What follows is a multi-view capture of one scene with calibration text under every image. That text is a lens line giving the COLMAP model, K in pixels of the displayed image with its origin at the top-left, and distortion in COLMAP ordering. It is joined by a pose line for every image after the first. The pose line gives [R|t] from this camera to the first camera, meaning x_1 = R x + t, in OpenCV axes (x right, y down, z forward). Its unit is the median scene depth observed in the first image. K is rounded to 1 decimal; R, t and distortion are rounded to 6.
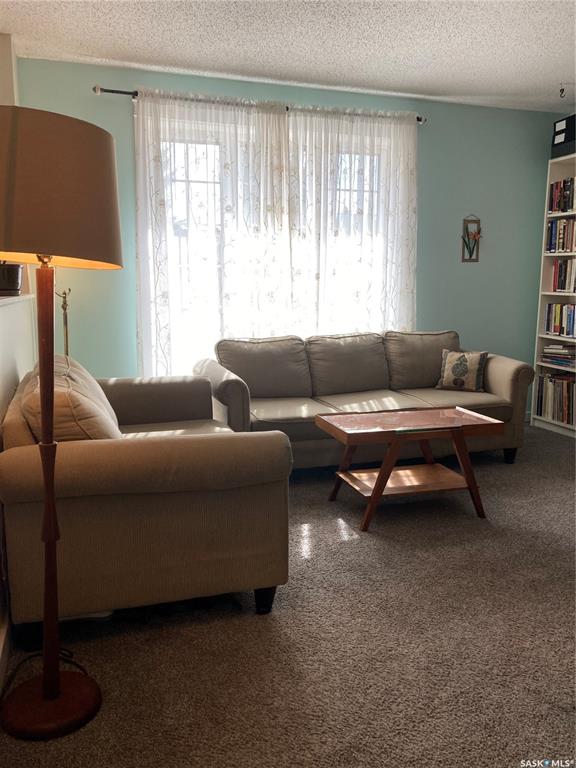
lens RADIAL K [[638.2, 0, 288.0], [0, 638.2, 384.5], [0, 0, 1]] dist [0.037820, -0.024906]
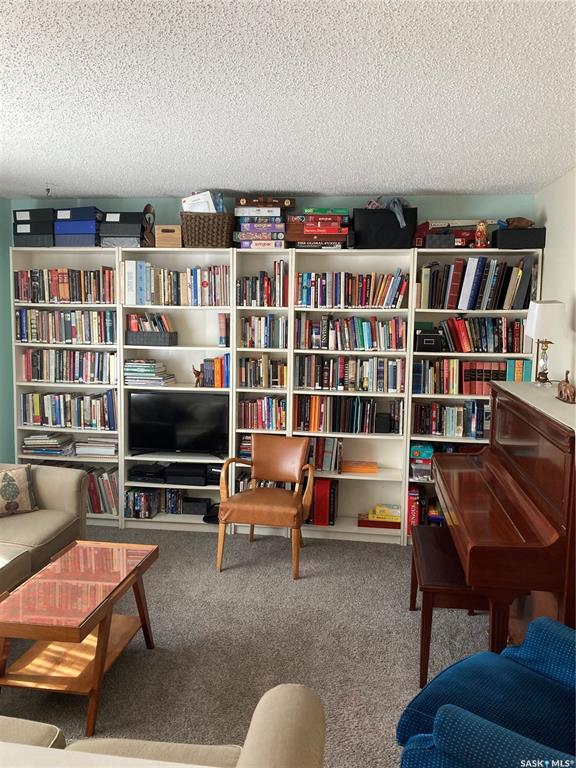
lens RADIAL K [[638.2, 0, 290.2], [0, 638.2, 380.8], [0, 0, 1]] dist [0.037820, -0.024906]
pose [[0.413589, -0.097273, 0.905252, -0.303912], [0.131132, 0.990274, 0.046498, -0.141842], [-0.900971, 0.099477, 0.422322, 0.242239]]
